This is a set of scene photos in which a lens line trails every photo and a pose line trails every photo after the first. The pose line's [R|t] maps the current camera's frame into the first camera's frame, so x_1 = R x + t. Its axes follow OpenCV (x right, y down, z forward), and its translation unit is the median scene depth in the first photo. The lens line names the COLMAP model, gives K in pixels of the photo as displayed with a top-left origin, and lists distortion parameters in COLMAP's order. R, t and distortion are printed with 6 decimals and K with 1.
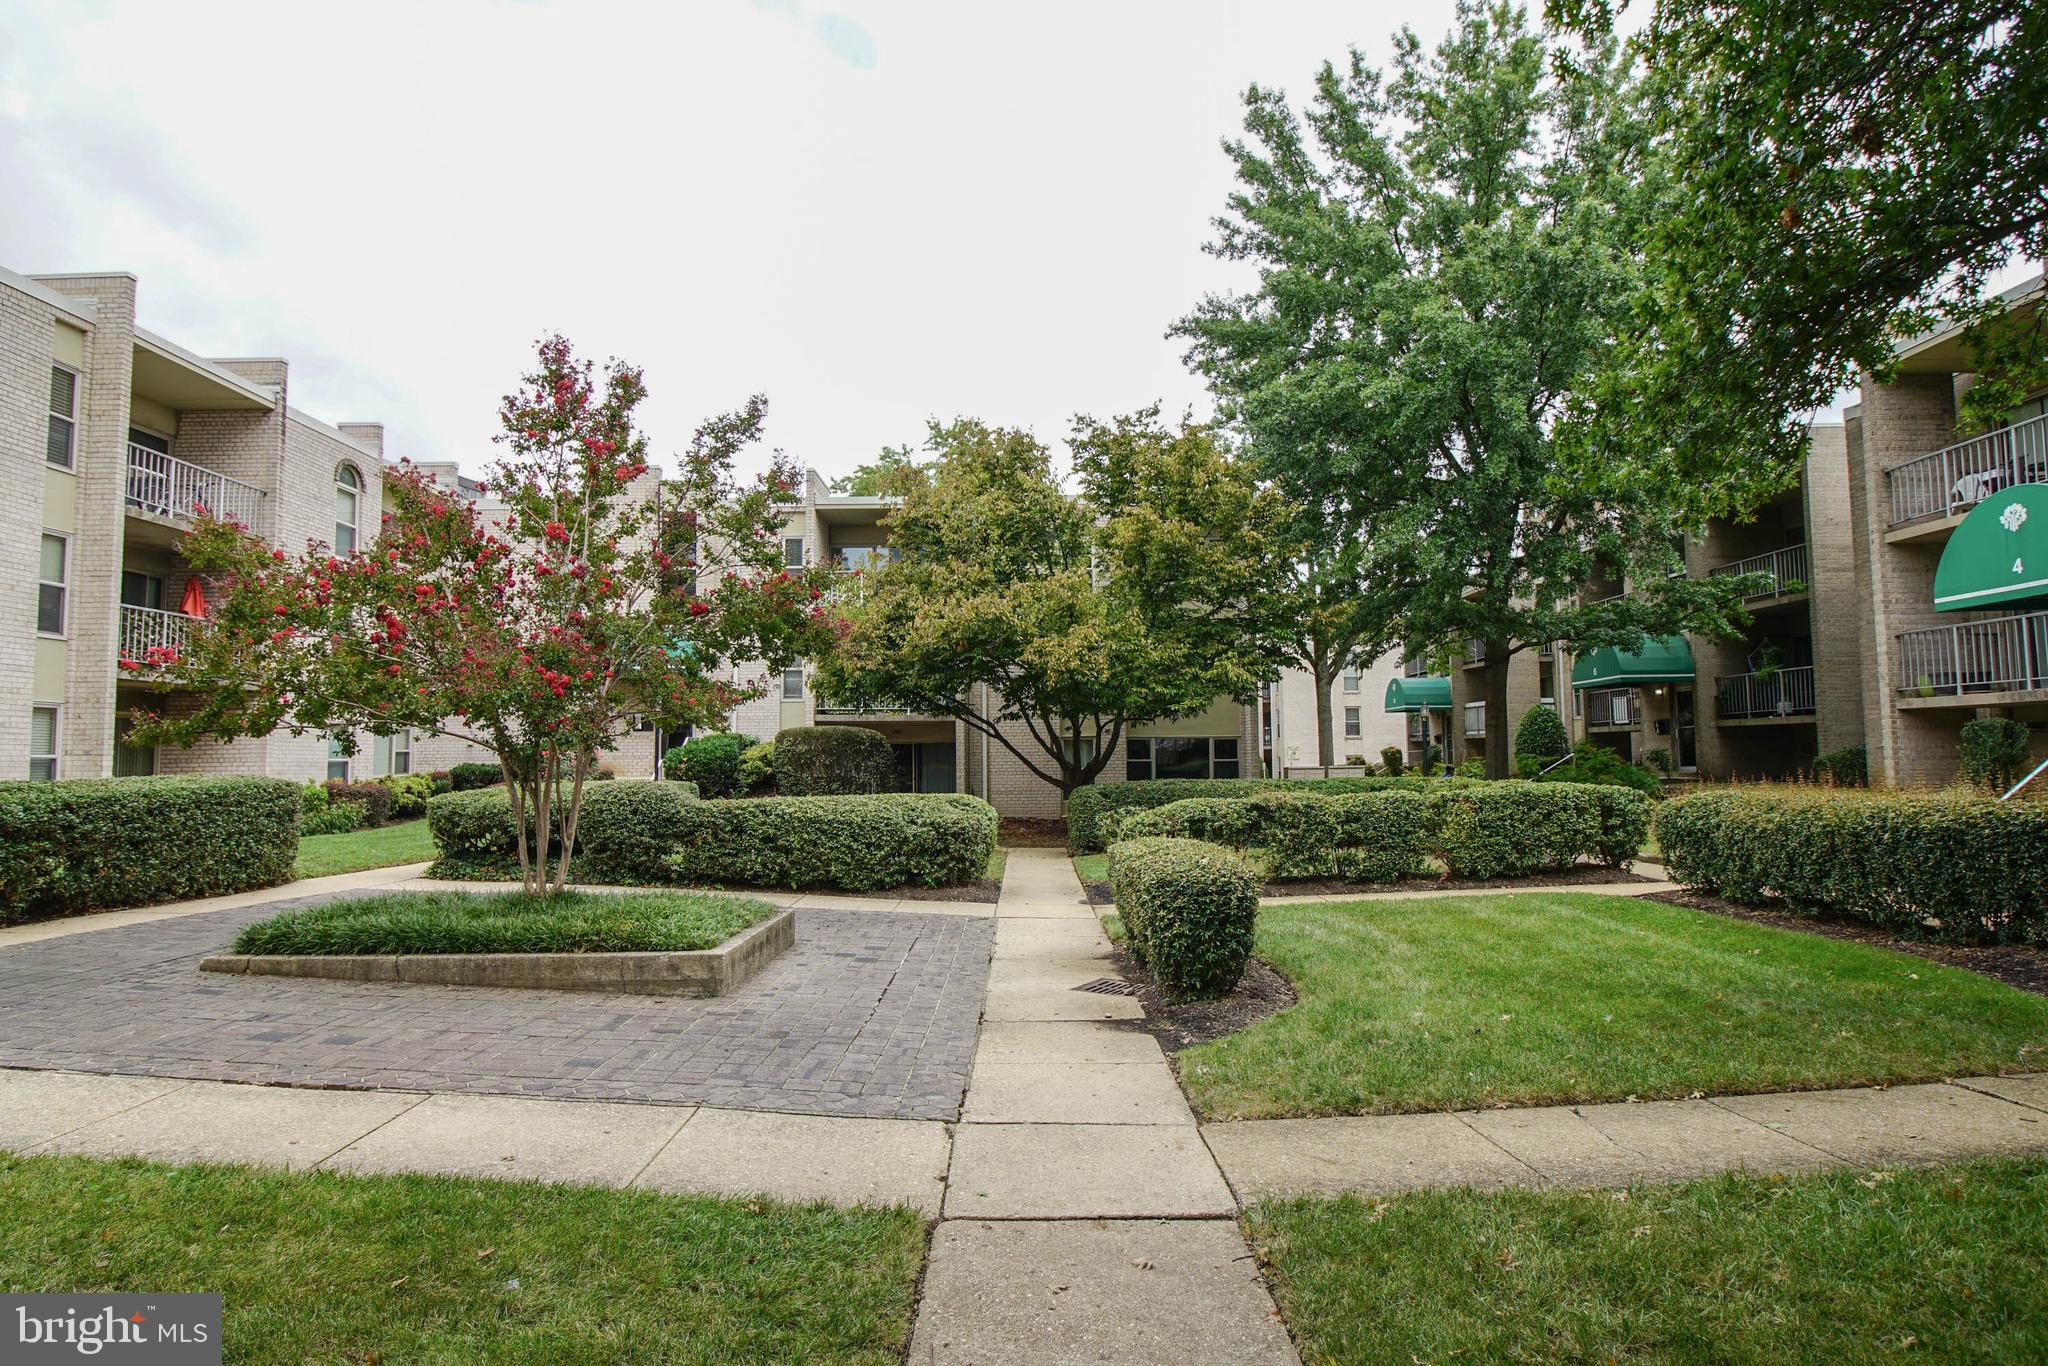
lens RADIAL K [[1150.0, 0, 1019.0], [0, 1150.0, 680.8], [0, 0, 1]] dist [0.002851, 0.000654]
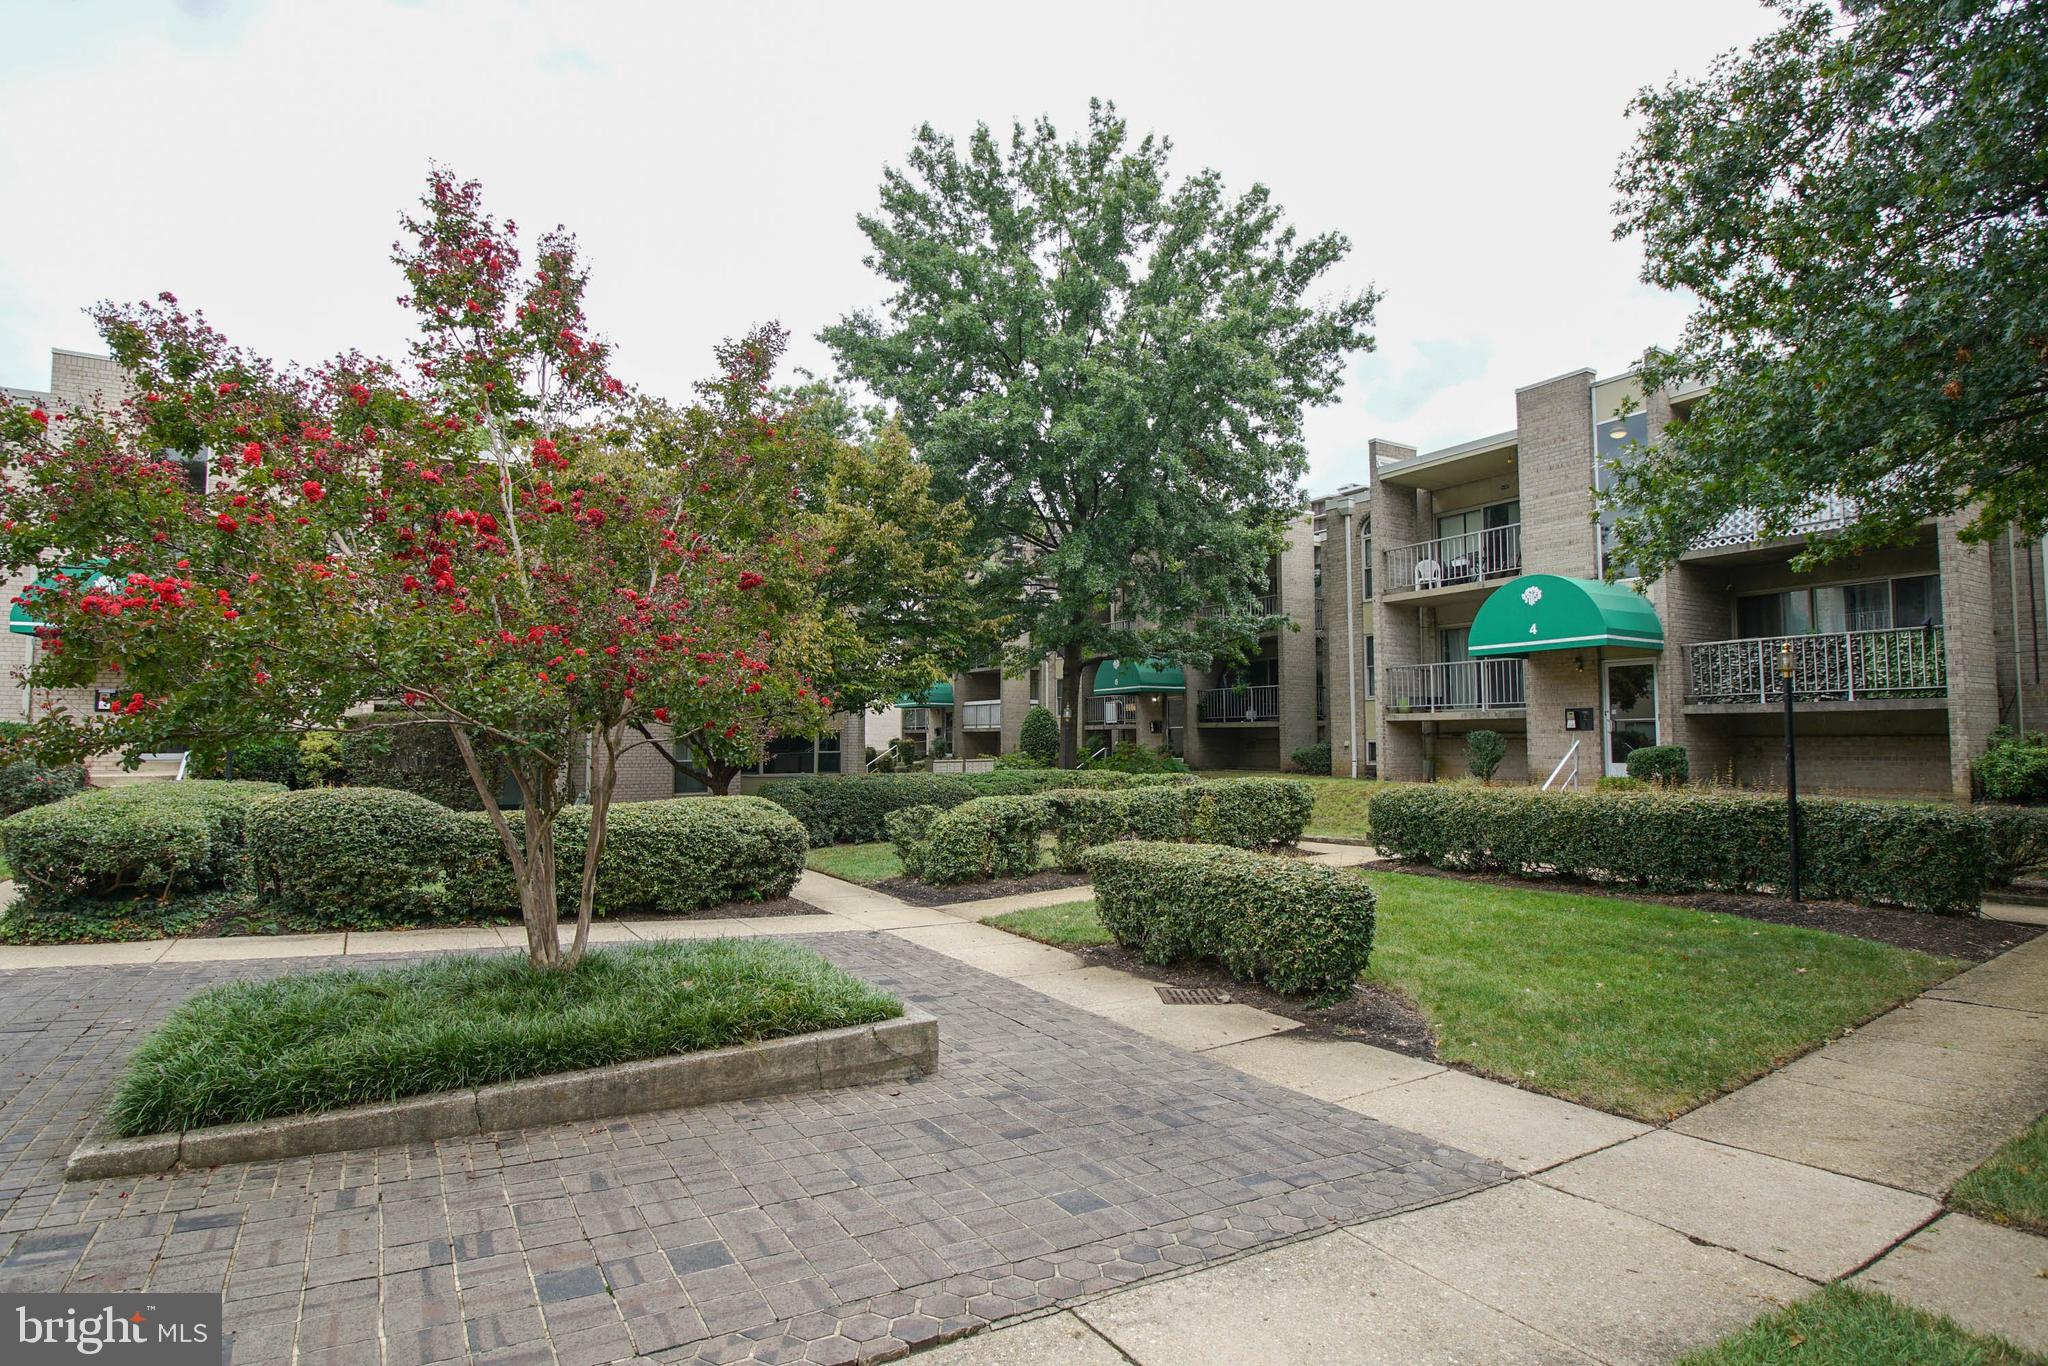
lens RADIAL K [[1032.5, 0, 1025.0], [0, 1032.5, 686.0], [0, 0, 1]] dist [-0.006567, -0.001554]
pose [[0.840298, 0.036645, 0.540885, -0.348828], [-0.043585, 0.999050, 0.000026, 0.001384], [-0.540370, -0.023597, 0.841096, 0.212162]]
